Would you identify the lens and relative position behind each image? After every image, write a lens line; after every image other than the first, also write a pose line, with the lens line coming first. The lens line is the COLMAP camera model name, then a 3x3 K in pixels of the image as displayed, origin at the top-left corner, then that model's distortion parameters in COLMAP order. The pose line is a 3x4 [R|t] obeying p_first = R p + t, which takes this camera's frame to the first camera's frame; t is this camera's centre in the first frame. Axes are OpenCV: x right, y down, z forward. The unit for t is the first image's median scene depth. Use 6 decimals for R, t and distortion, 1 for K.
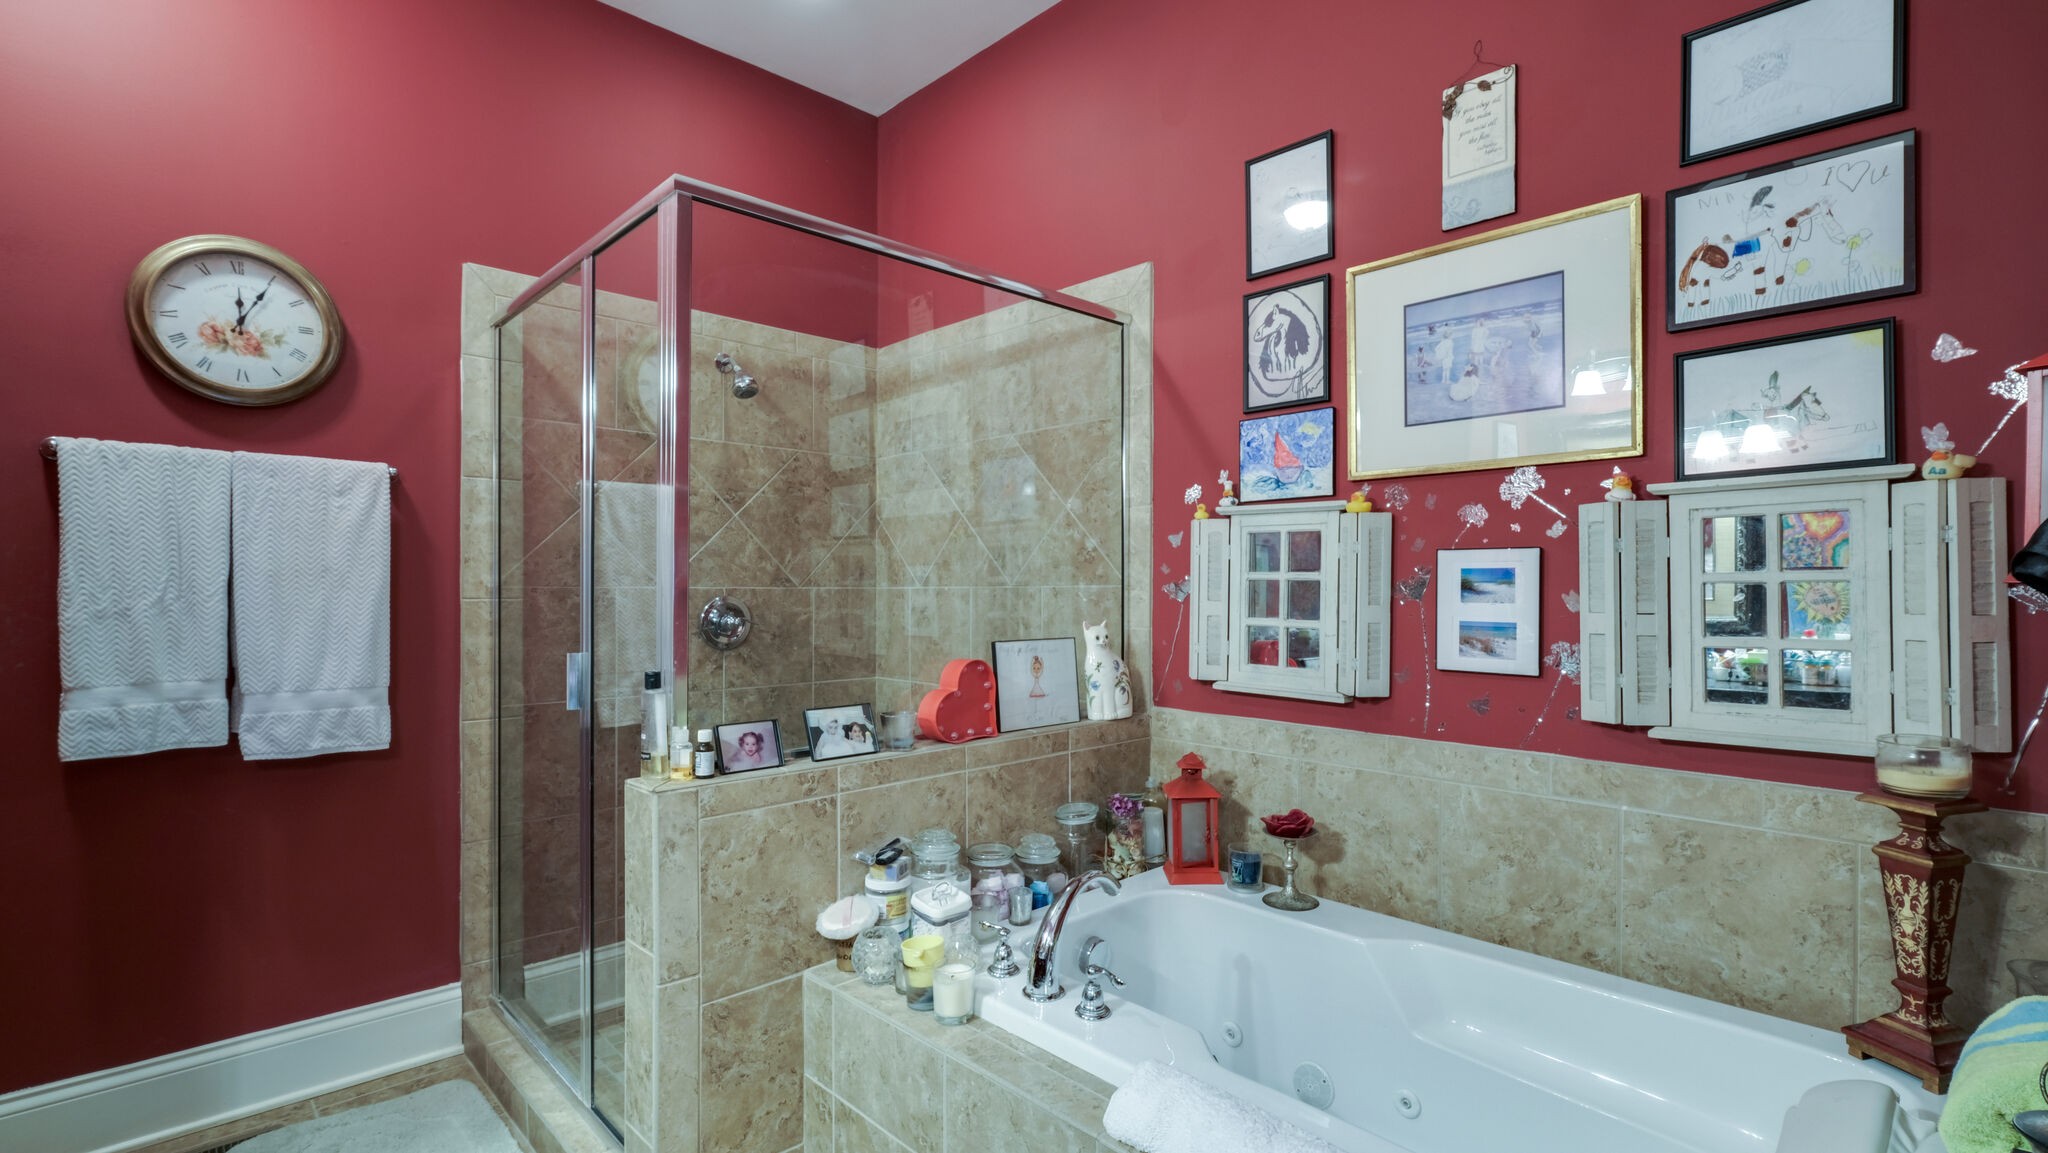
lens RADIAL K [[939.5, 0, 1023.3], [0, 939.5, 587.4], [0, 0, 1]] dist [-0.001712, 0.000438]
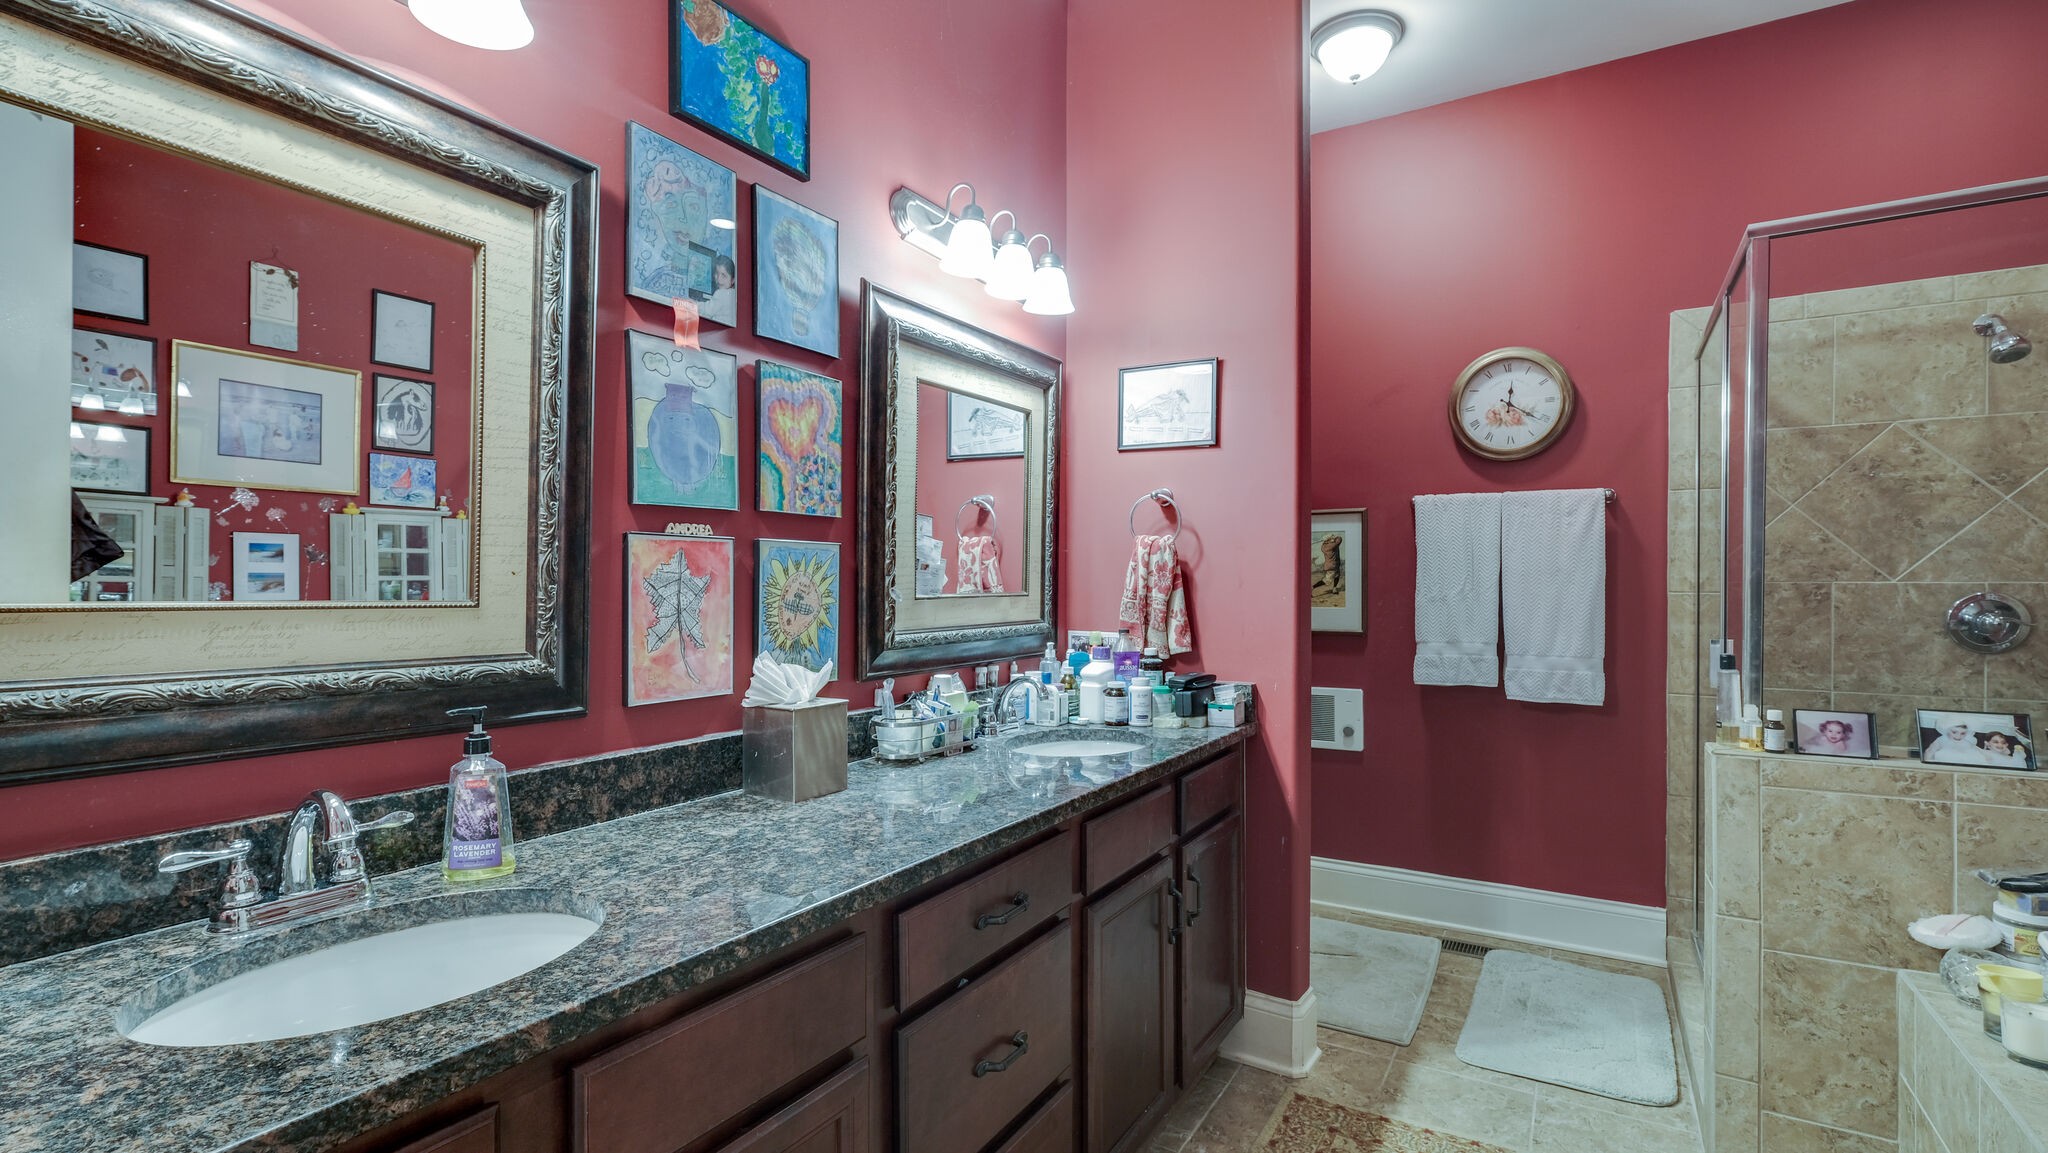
lens RADIAL K [[939.5, 0, 1026.2], [0, 939.5, 579.1], [0, 0, 1]] dist [-0.001712, 0.000438]
pose [[0.257717, -0.004845, -0.966208, 0.447140], [0.002793, 0.999987, -0.004269, -0.002365], [0.966217, -0.001599, 0.257727, -0.134232]]
